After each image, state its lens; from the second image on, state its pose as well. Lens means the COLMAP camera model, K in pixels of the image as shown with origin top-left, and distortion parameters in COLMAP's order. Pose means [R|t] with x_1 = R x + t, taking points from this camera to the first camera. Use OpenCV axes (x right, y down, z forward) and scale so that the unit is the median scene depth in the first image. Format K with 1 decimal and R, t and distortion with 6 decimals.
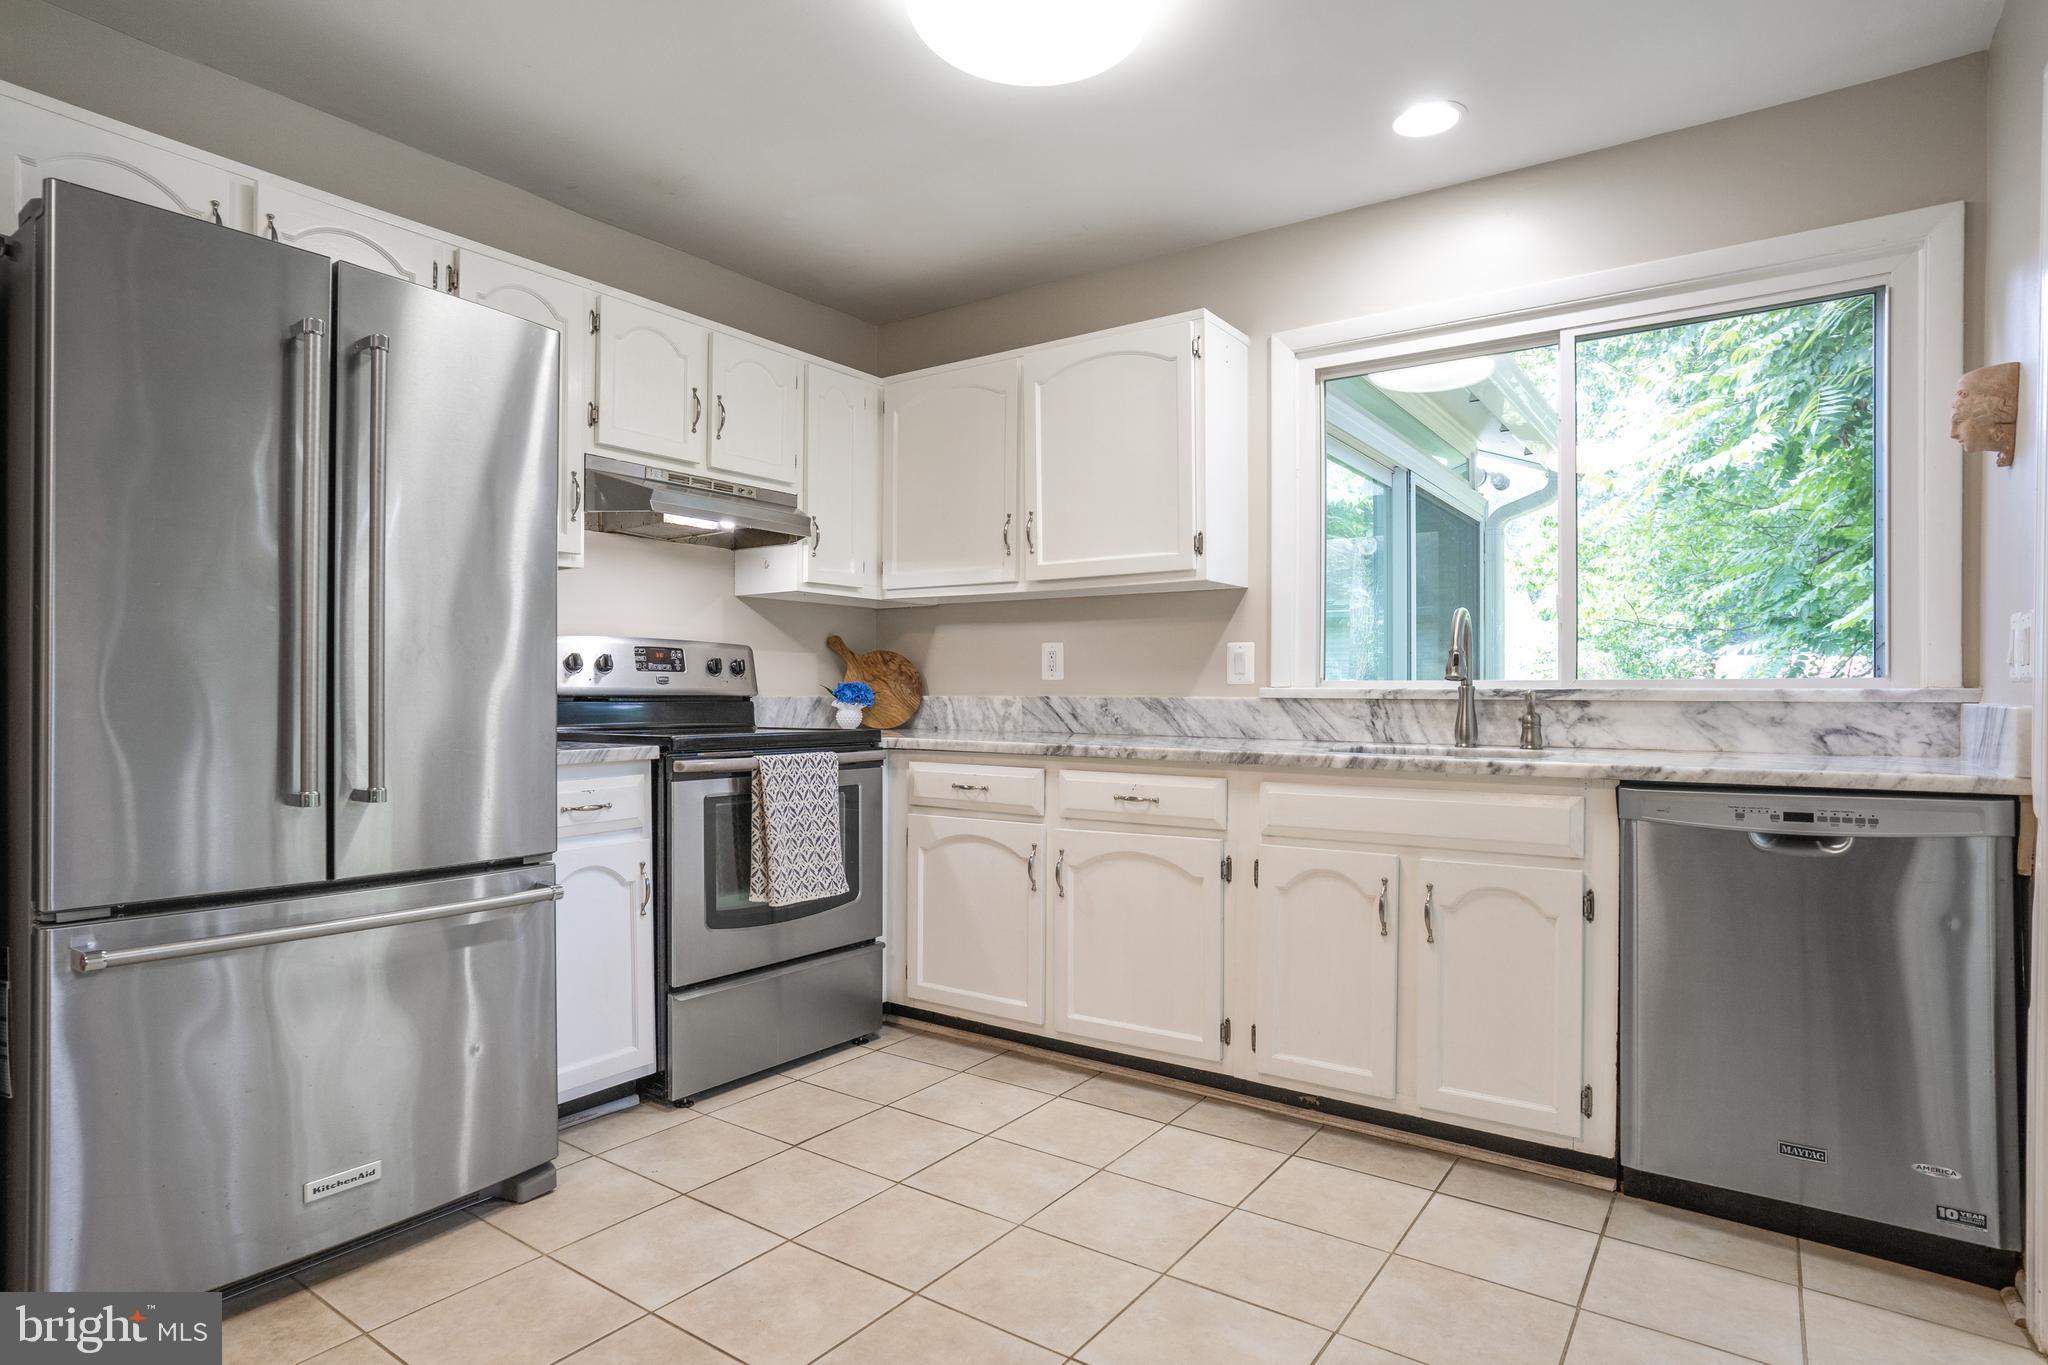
lens RADIAL K [[1110.4, 0, 1020.7], [0, 1110.4, 685.8], [0, 0, 1]] dist [-0.030042, 0.000718]
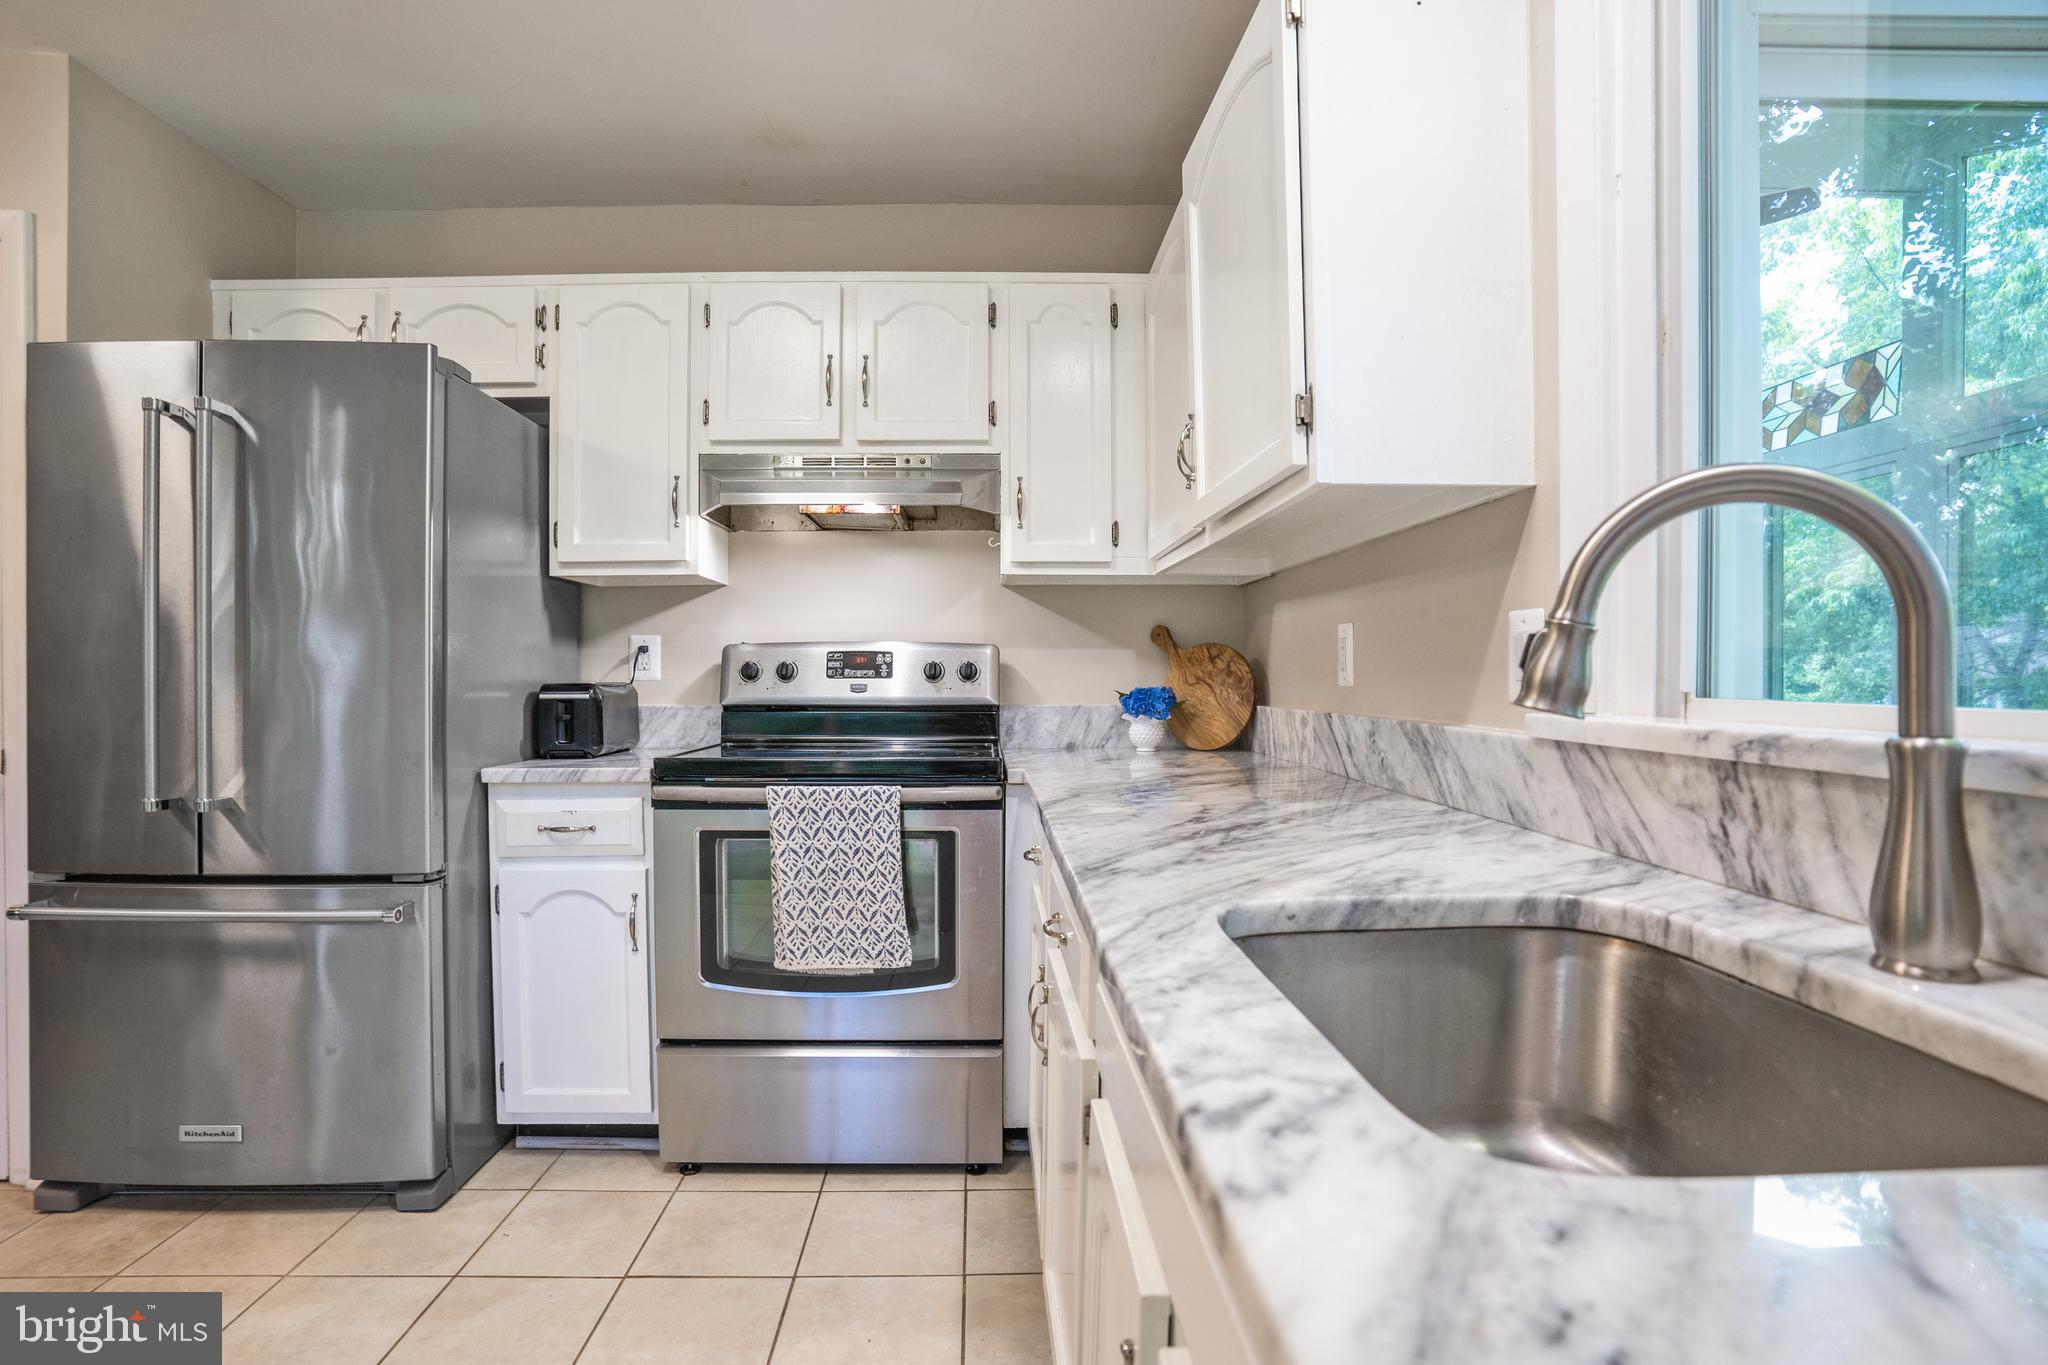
lens RADIAL K [[1006.6, 0, 1027.2], [0, 1006.6, 684.4], [0, 0, 1]] dist [-0.061821, 0.019574]
pose [[0.598808, 0.003102, -0.800886, 0.424918], [0.009399, 0.999896, 0.010900, -0.016019], [0.800837, -0.014055, 0.598717, 0.639170]]
